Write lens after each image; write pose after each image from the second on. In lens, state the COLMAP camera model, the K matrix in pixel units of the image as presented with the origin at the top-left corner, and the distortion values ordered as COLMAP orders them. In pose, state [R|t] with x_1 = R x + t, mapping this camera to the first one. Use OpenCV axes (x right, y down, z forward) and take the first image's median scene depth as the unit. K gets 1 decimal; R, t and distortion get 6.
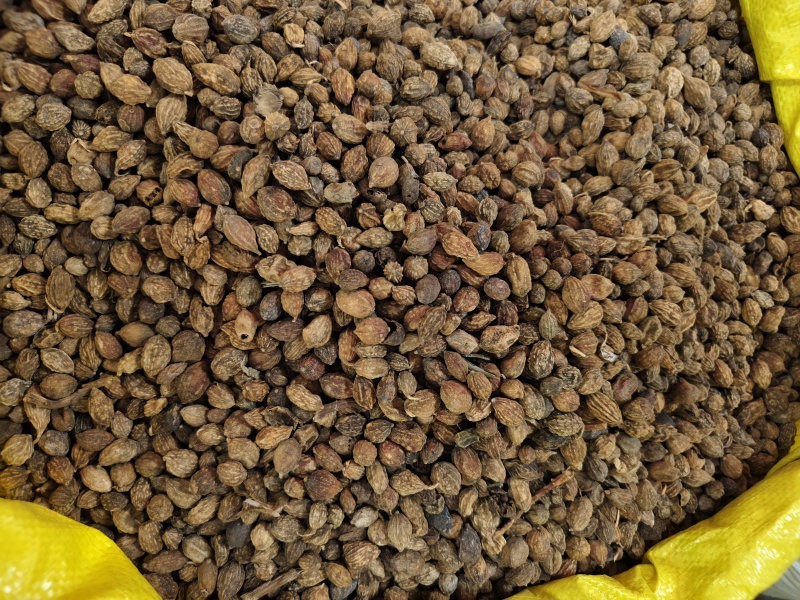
lens RADIAL K [[539.1, 0, 404.0], [0, 539.1, 296.5], [0, 0, 1]] dist [-0.006881, 0.008053]
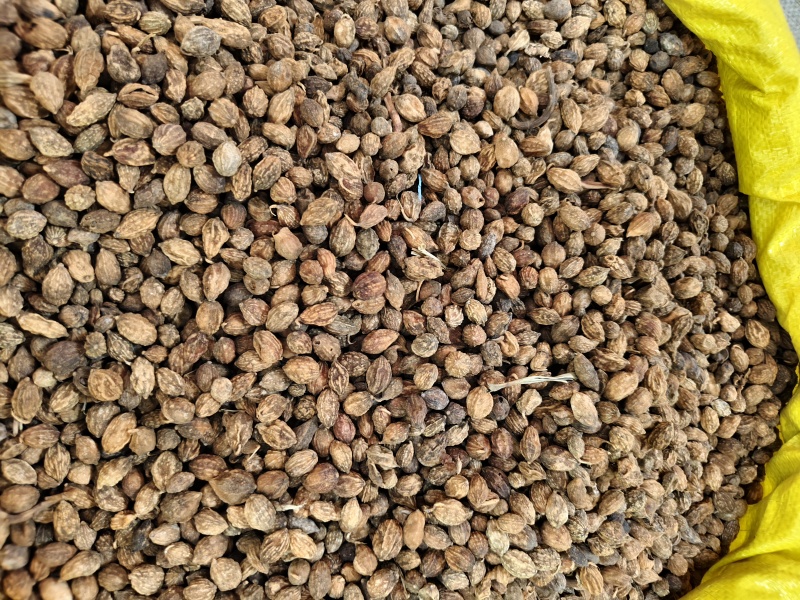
lens RADIAL K [[539.1, 0, 400.6], [0, 539.1, 297.3], [0, 0, 1]] dist [-0.006881, 0.008053]
pose [[0.995689, 0.064590, 0.066563, -0.037448], [-0.067917, 0.996488, 0.048986, -0.221831], [-0.063165, -0.053296, 0.996579, 0.009456]]
